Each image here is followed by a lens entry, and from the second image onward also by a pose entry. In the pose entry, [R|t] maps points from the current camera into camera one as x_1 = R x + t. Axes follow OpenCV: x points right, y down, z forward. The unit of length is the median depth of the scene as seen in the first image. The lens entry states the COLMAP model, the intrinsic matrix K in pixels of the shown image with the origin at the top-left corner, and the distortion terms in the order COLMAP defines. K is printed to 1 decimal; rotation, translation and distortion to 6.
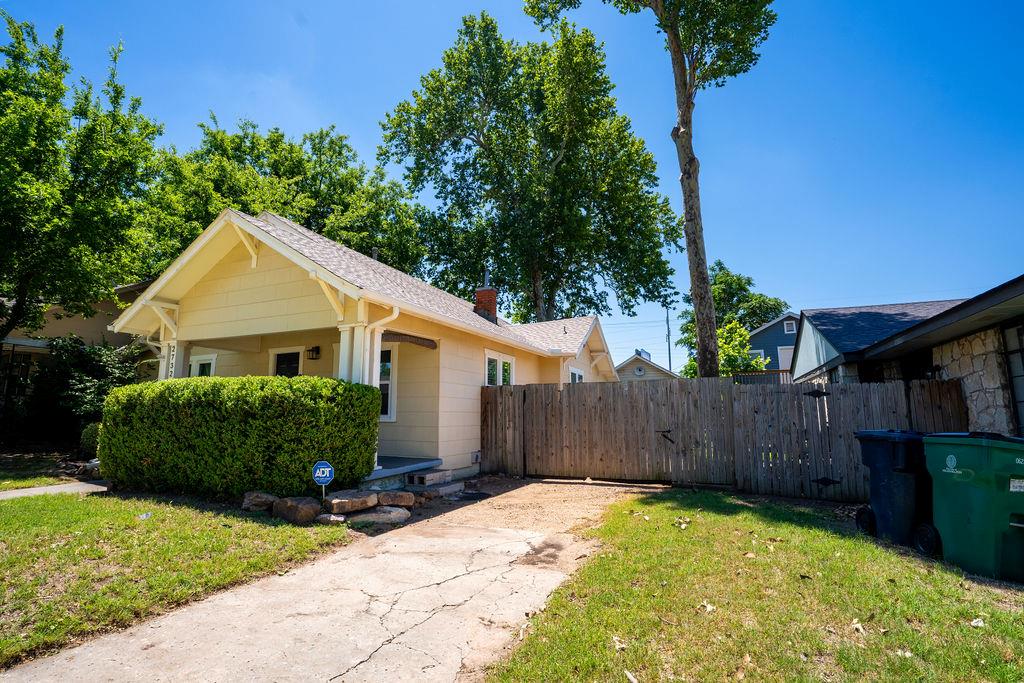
lens RADIAL K [[484.8, 0, 512.0], [0, 484.8, 341.5], [0, 0, 1]] dist [-0.053018, 0.000189]
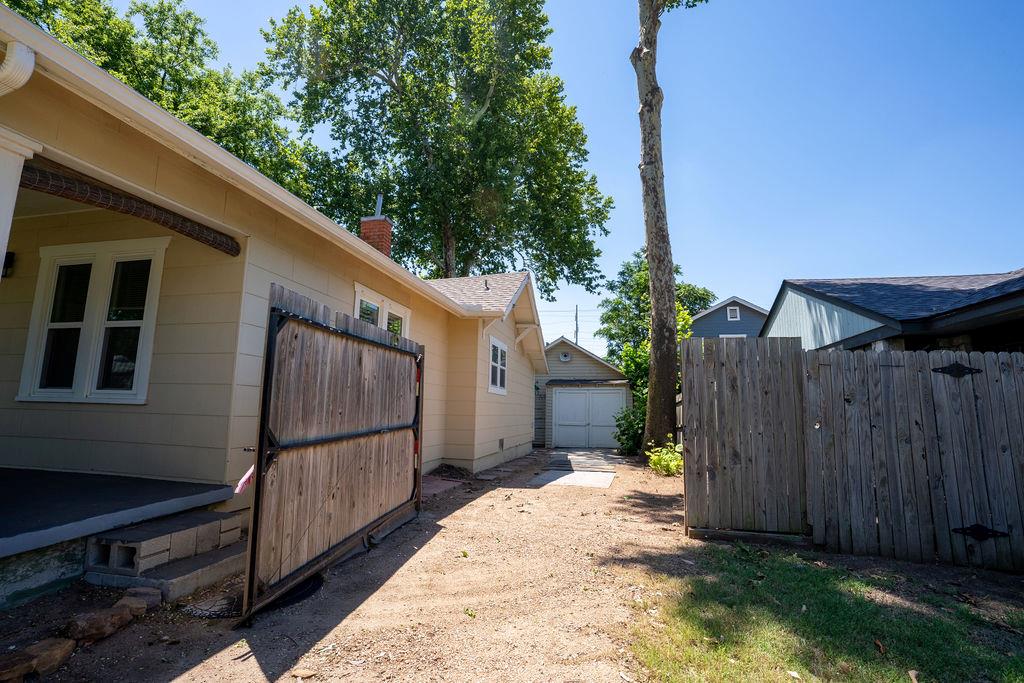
lens RADIAL K [[465.5, 0, 512.0], [0, 465.5, 341.5], [0, 0, 1]] dist [-0.082238, 0.034820]
pose [[0.979851, 0.048170, 0.193837, 0.009592], [-0.049671, 0.998761, 0.002887, 0.030364], [-0.193457, -0.012457, 0.981030, 0.177548]]
